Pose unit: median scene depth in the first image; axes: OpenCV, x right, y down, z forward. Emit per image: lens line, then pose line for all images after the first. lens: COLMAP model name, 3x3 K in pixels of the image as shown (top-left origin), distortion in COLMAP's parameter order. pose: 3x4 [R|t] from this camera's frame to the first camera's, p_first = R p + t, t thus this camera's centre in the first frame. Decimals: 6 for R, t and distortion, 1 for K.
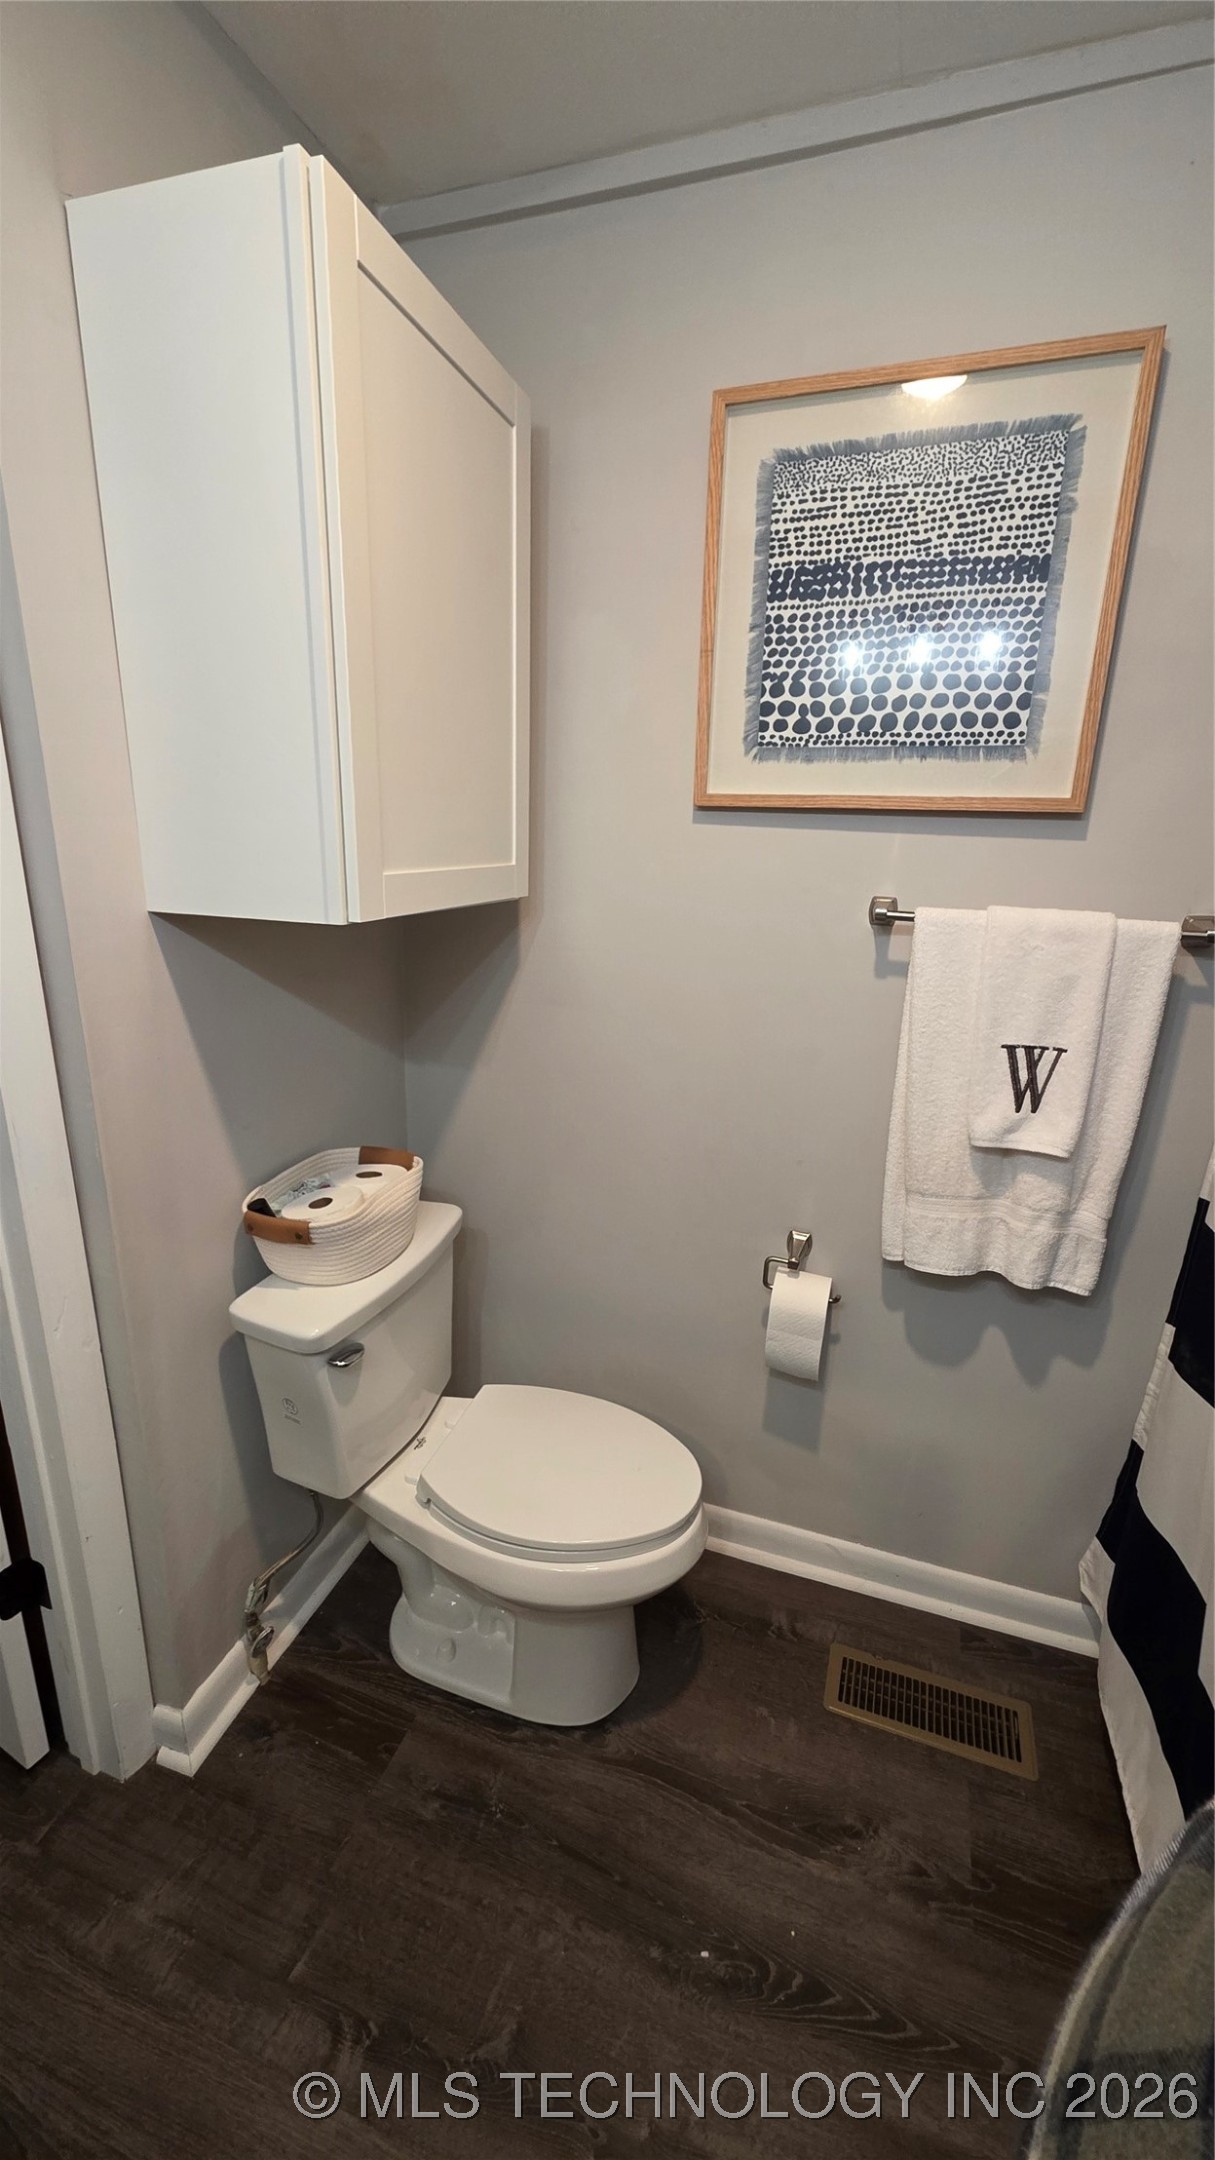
lens RADIAL K [[860.3, 0, 604.5], [0, 860.3, 1064.7], [0, 0, 1]] dist [-0.003928, -0.000123]
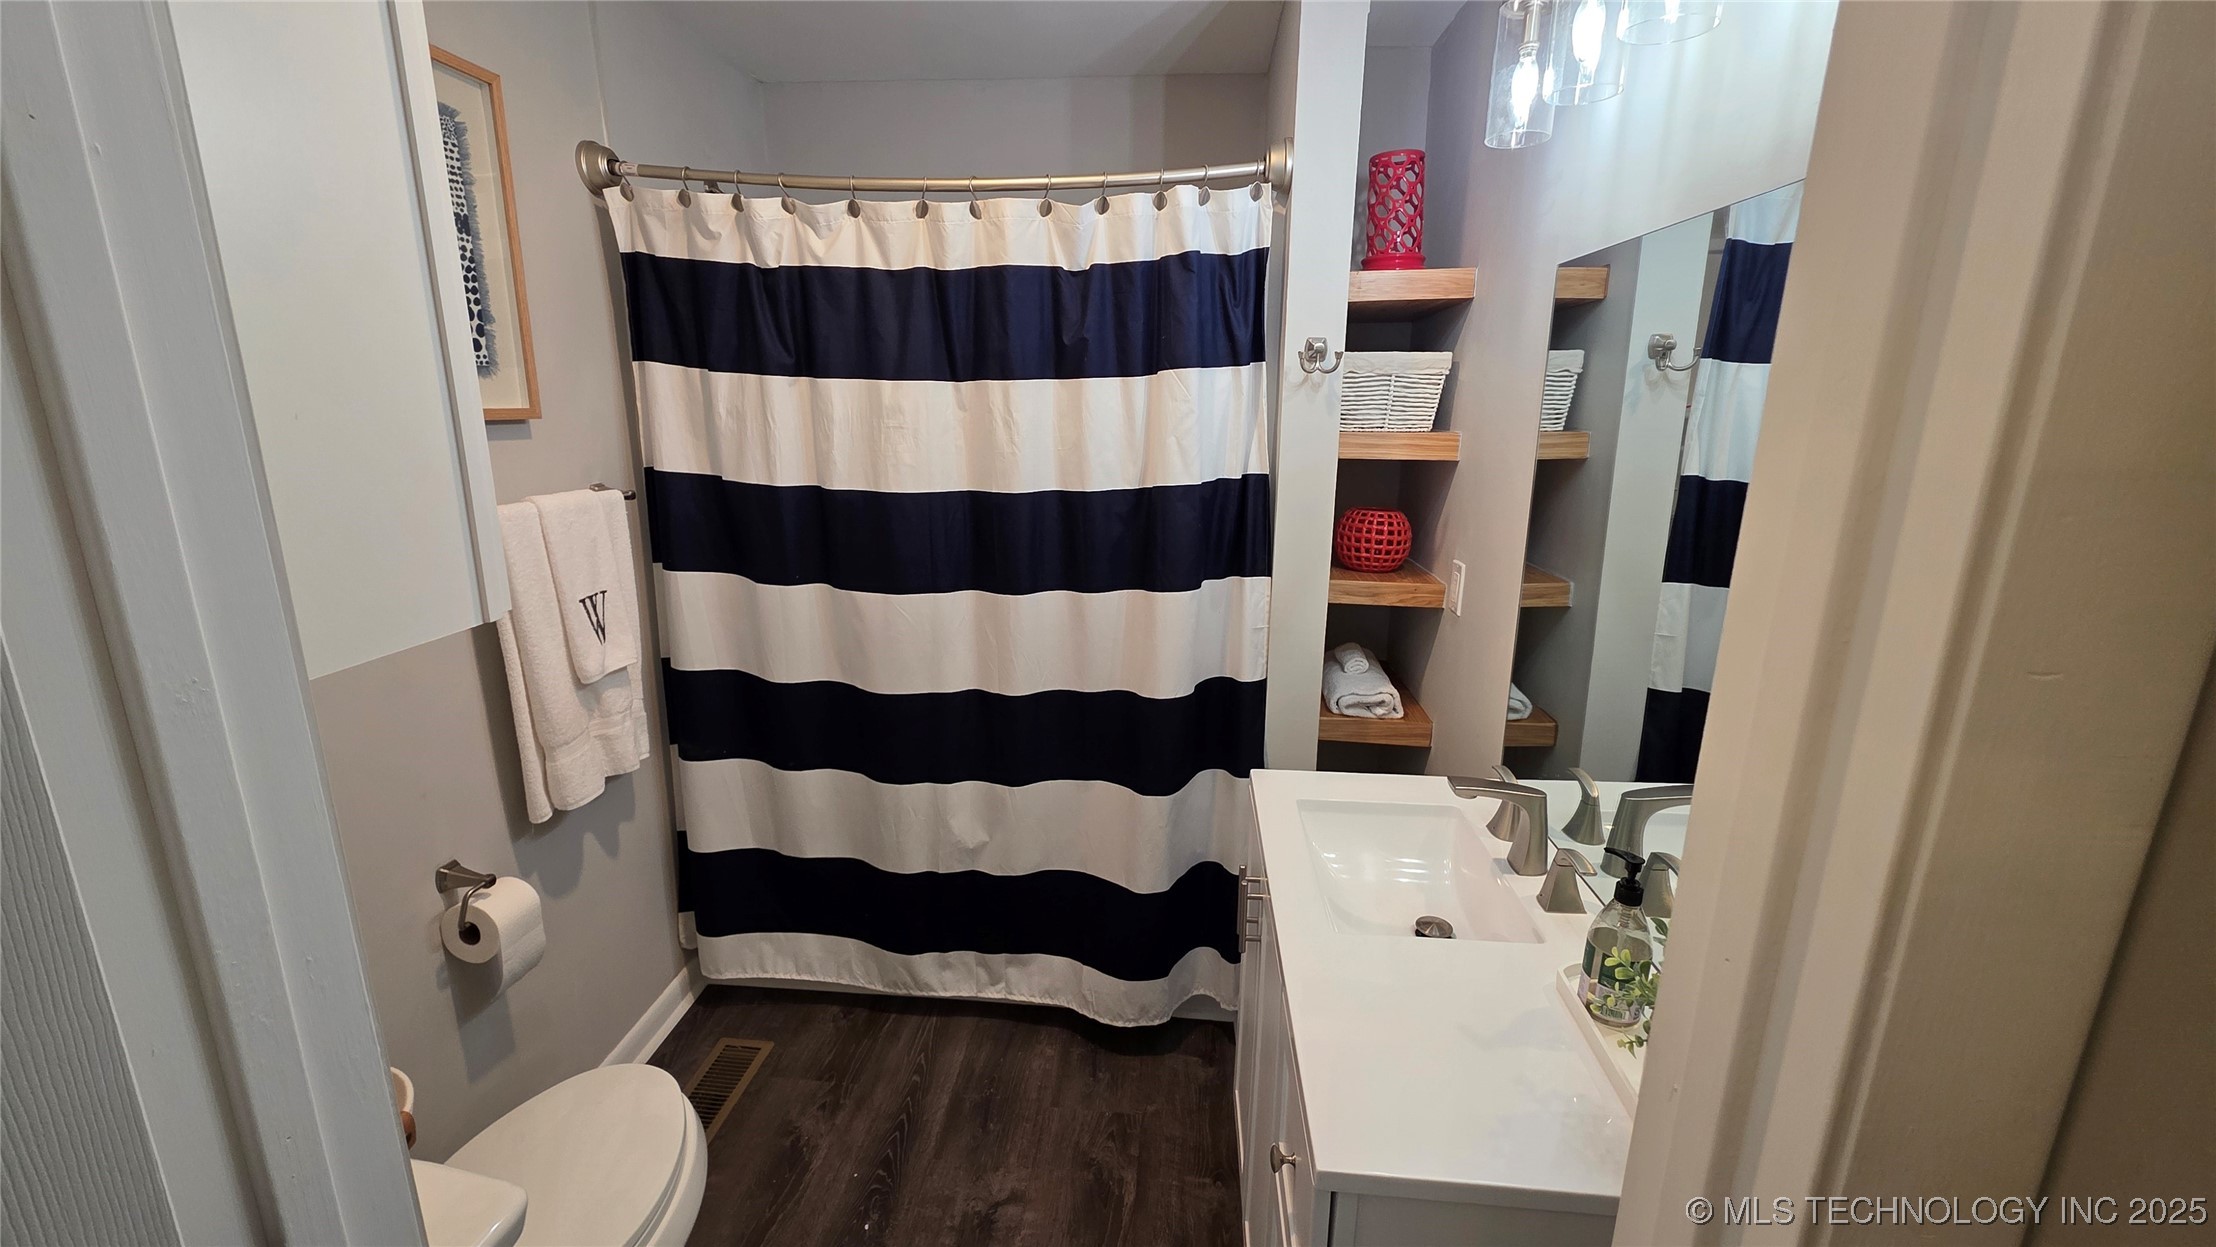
lens RADIAL K [[882.7, 0, 1100.7], [0, 882.7, 618.1], [0, 0, 1]] dist [0.003175, -0.000154]
pose [[-0.237757, -0.258532, 0.936287, -0.990727], [0.254753, 0.913587, 0.316955, -0.224749], [-0.937322, 0.313880, -0.151350, 0.496221]]
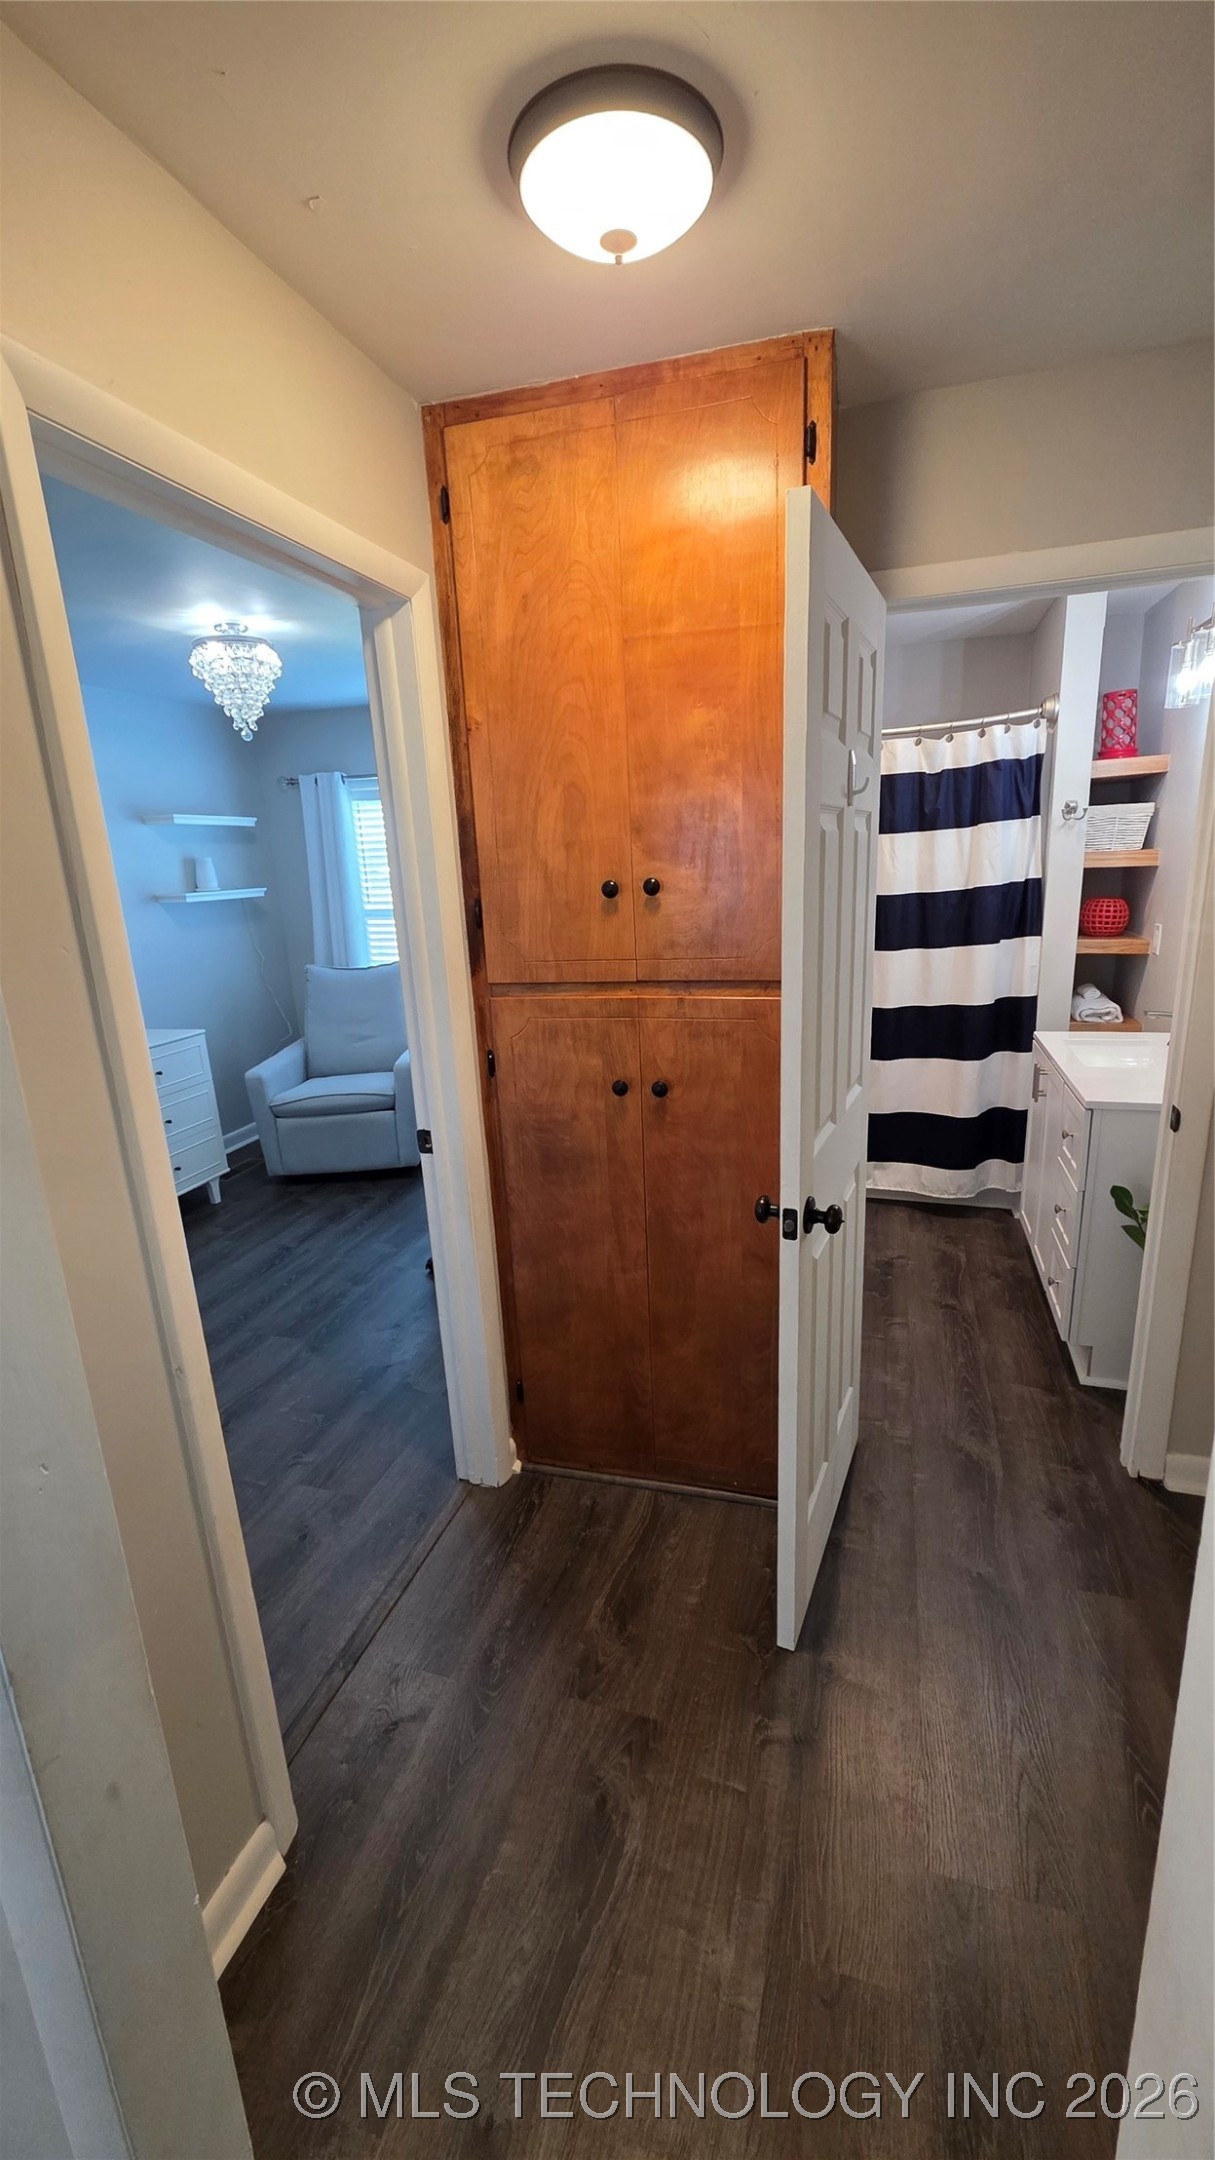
lens RADIAL K [[860.3, 0, 624.1], [0, 860.3, 1090.1], [0, 0, 1]] dist [-0.003928, -0.000123]
pose [[-0.045150, -0.280197, 0.958880, -1.000023], [0.318162, 0.905843, 0.279680, -0.226458], [-0.946961, 0.317707, 0.048249, 0.501575]]
